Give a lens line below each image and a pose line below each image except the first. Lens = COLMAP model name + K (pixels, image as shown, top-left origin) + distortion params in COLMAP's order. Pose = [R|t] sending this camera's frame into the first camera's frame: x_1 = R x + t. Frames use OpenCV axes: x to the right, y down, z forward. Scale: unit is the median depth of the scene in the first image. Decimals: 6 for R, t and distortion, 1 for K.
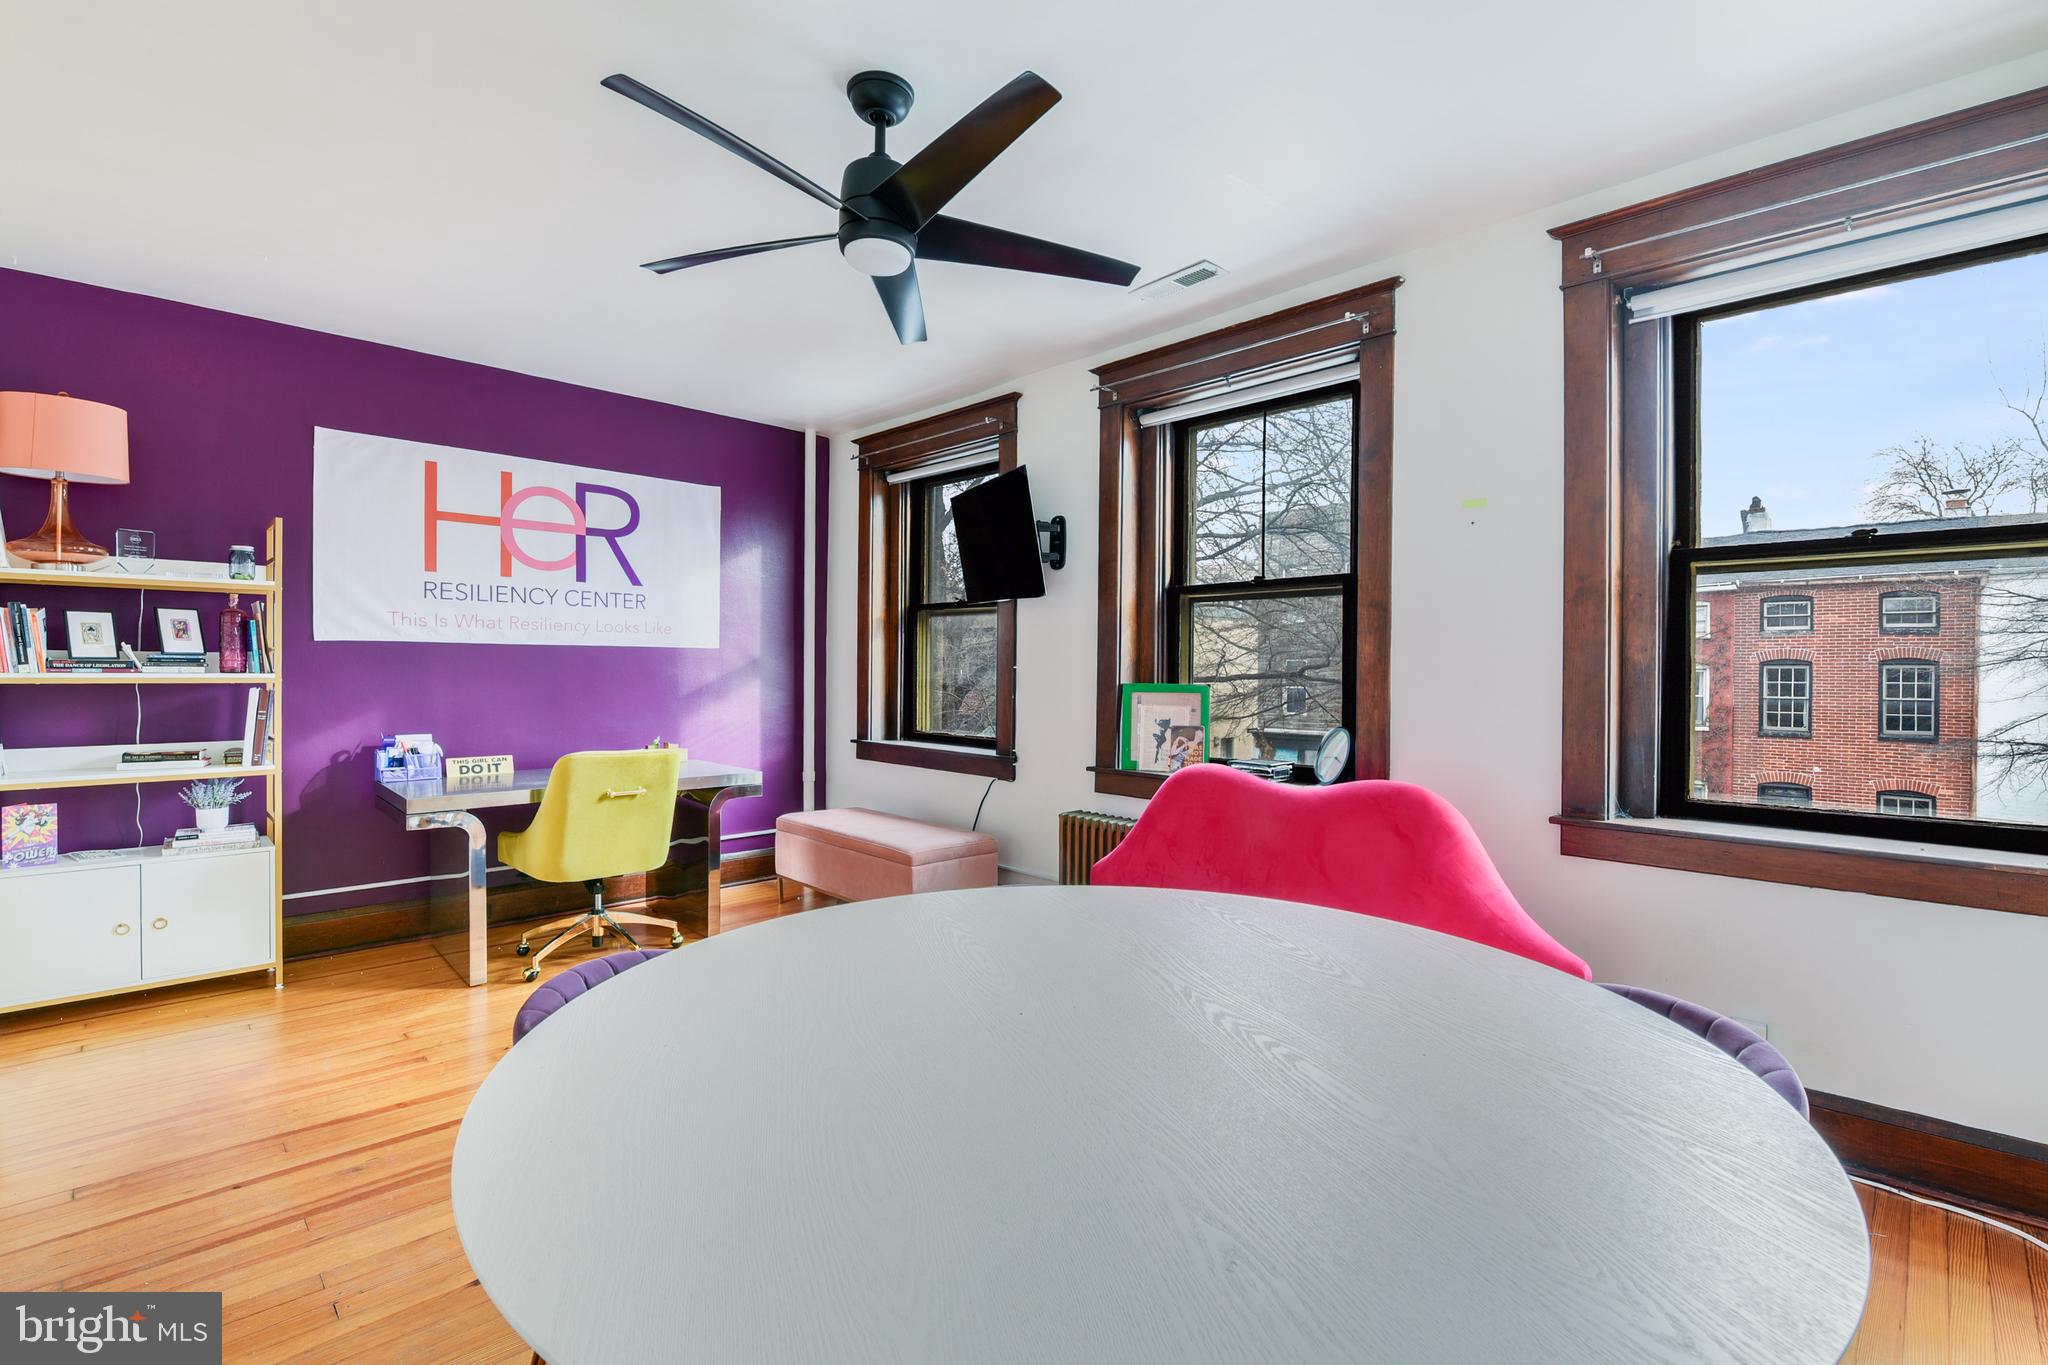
lens RADIAL K [[895.6, 0, 1033.1], [0, 895.6, 678.3], [0, 0, 1]] dist [-0.005582, -0.007293]
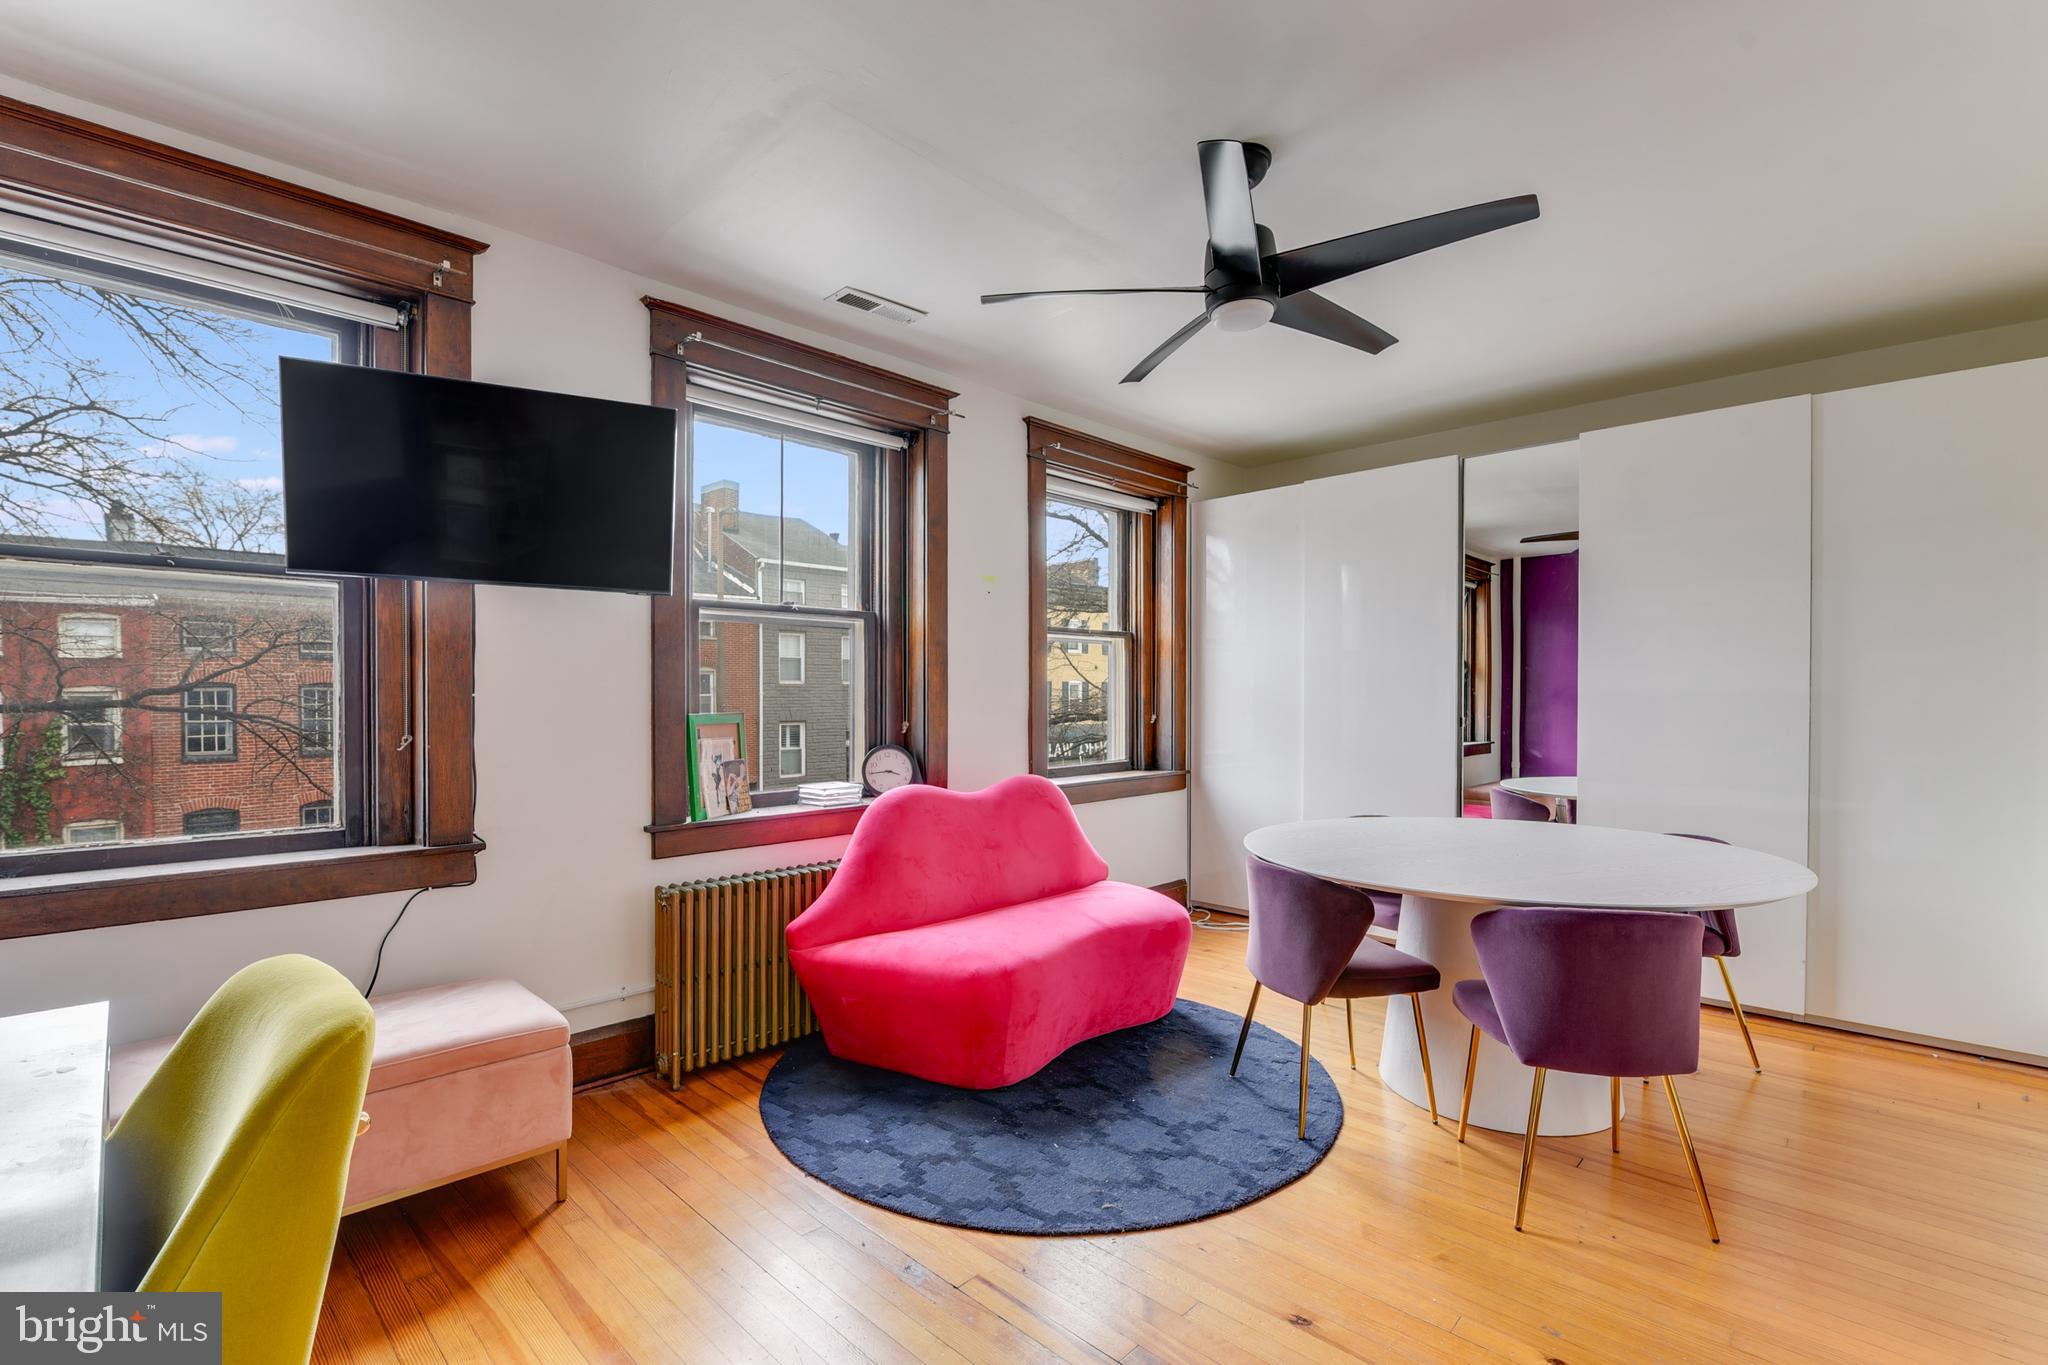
lens RADIAL K [[895.6, 0, 1019.7], [0, 895.6, 692.1], [0, 0, 1]] dist [-0.005582, -0.007293]
pose [[-0.019560, -0.000796, 0.999808, -0.136299], [0.009938, 0.999950, 0.000991, -0.002291], [-0.999759, 0.009955, -0.019551, 0.140975]]
